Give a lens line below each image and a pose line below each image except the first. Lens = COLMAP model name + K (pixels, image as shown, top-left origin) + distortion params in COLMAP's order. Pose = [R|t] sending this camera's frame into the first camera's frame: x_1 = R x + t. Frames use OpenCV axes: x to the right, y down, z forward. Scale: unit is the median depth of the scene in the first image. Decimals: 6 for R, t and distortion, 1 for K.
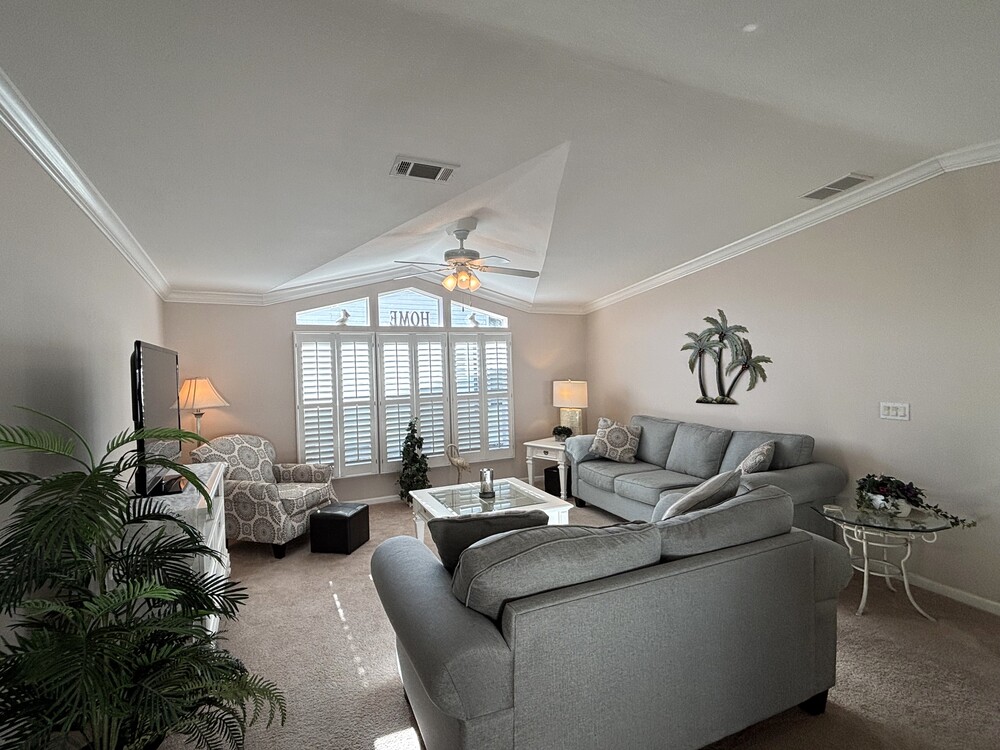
lens RADIAL K [[486.8, 0, 487.7], [0, 486.8, 374.3], [0, 0, 1]] dist [0.018567, 0.000074]
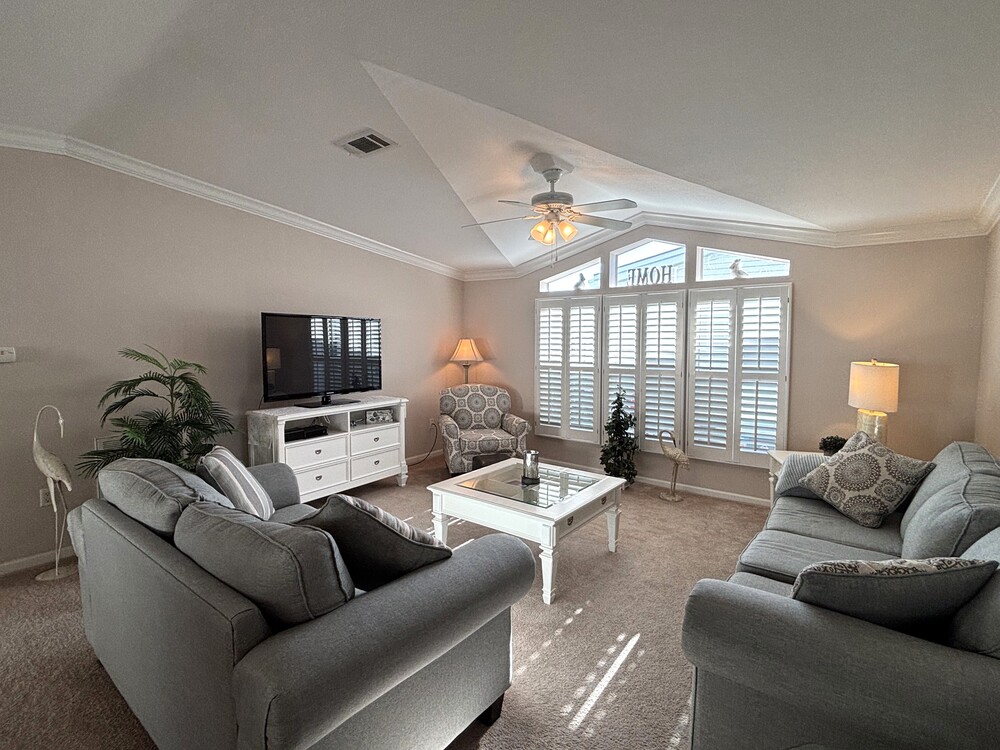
lens RADIAL K [[486.8, 0, 487.7], [0, 486.8, 374.3], [0, 0, 1]] dist [0.018567, 0.000074]
pose [[0.458618, 0.090275, -0.884036, 0.493171], [-0.027759, 0.995796, 0.087287, -0.009873], [0.888200, -0.015491, 0.459196, 0.361907]]
